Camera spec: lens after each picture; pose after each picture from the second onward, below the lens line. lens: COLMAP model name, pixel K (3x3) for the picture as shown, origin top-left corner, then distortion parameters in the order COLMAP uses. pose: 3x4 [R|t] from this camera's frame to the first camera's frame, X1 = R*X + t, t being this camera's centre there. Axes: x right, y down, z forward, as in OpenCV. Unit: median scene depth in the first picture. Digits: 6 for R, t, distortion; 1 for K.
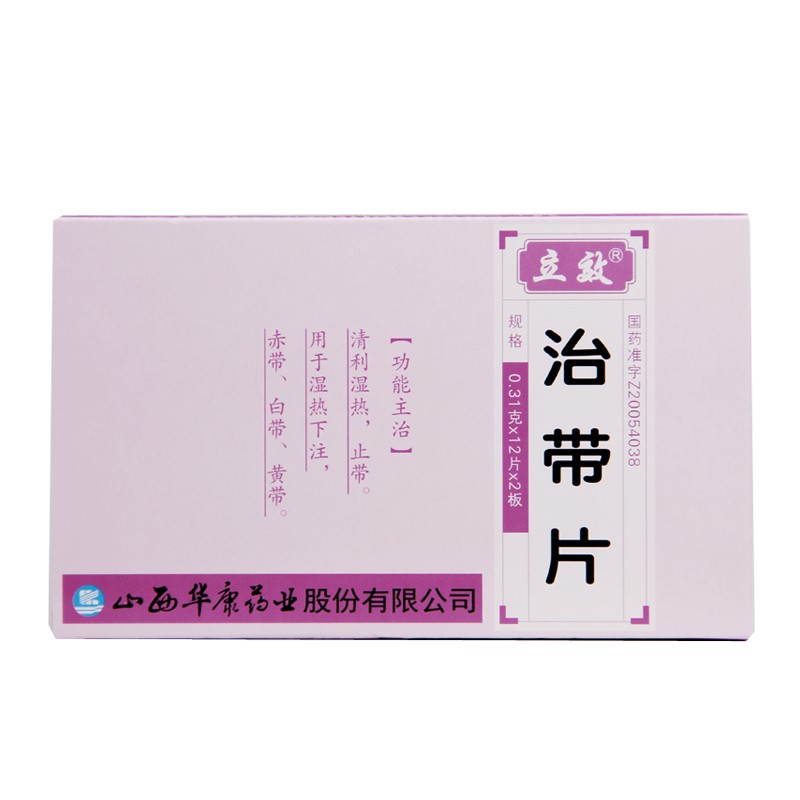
lens RADIAL K [[5305.9, 0, 400.0], [0, 5305.9, 399.0], [0, 0, 1]] dist [0.370853, 0.000000]
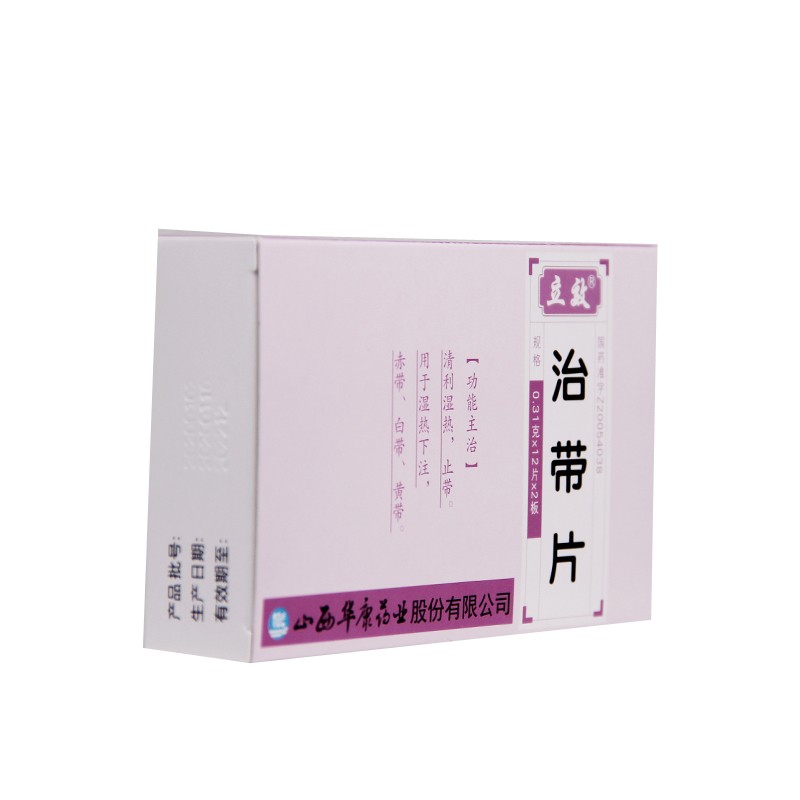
lens RADIAL K [[4872.3, 0, 400.0], [0, 4872.3, 400.1], [0, 0, 1]] dist [-0.144957, 0.000000]
pose [[0.509131, -0.016004, 0.860540, -0.841984], [0.002297, 0.999849, 0.017236, -0.019978], [-0.860686, -0.006798, 0.509090, 0.519597]]
